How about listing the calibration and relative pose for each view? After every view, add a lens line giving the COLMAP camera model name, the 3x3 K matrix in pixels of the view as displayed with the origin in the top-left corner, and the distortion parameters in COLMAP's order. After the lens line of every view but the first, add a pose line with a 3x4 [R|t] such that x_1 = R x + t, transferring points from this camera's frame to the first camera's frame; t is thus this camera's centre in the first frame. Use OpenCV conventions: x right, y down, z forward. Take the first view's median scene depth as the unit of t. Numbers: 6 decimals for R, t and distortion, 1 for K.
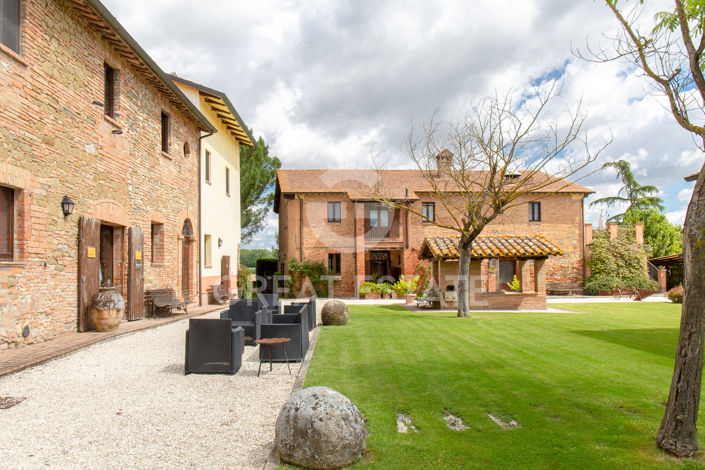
lens RADIAL K [[532.9, 0, 325.6], [0, 532.9, 232.4], [0, 0, 1]] dist [-0.061233, 0.037723]
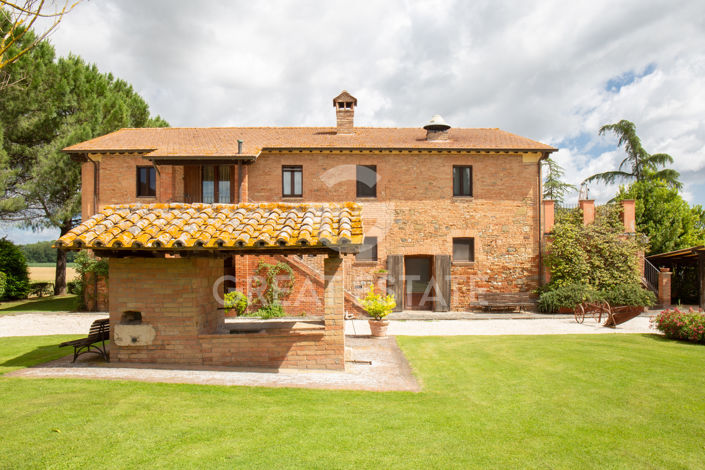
lens RADIAL K [[532.9, 0, 353.6], [0, 532.9, 240.4], [0, 0, 1]] dist [-0.061233, 0.037723]
pose [[0.999864, 0.002517, -0.016277, 0.274976], [-0.002124, 0.999706, 0.024168, 0.017336], [0.016333, -0.024130, 0.999575, 0.356213]]
